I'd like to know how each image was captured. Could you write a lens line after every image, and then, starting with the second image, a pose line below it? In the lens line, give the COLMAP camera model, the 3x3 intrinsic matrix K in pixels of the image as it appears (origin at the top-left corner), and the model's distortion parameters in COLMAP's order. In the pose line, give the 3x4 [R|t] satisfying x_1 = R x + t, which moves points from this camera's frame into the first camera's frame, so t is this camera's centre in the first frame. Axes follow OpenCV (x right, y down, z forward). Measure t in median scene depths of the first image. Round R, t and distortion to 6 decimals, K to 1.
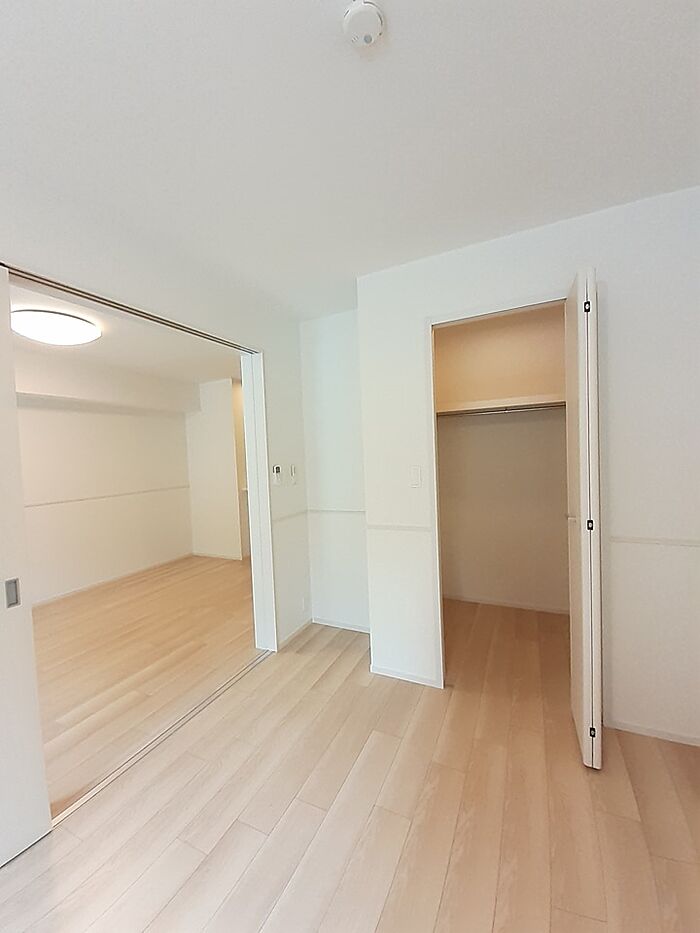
lens RADIAL K [[374.9, 0, 350.6], [0, 374.9, 466.9], [0, 0, 1]] dist [-0.012583, 0.000028]
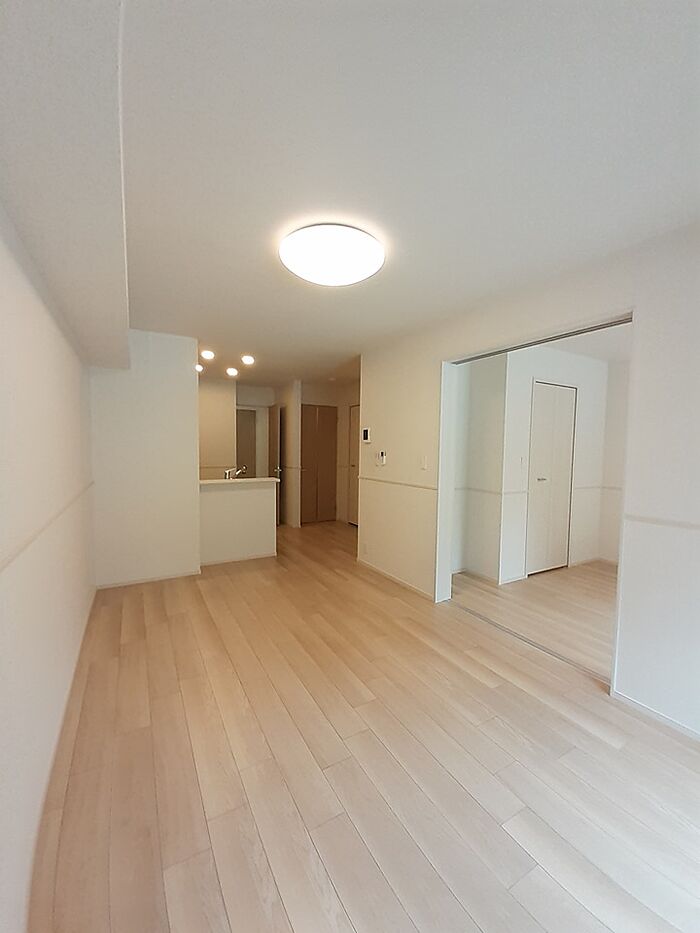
lens RADIAL K [[384.2, 0, 365.2], [0, 384.2, 470.3], [0, 0, 1]] dist [0.001089, 0.000062]
pose [[0.538705, -0.001006, 0.842494, -1.346425], [-0.000703, 0.999998, 0.001643, 0.069668], [-0.842494, -0.001478, 0.538703, 0.528292]]
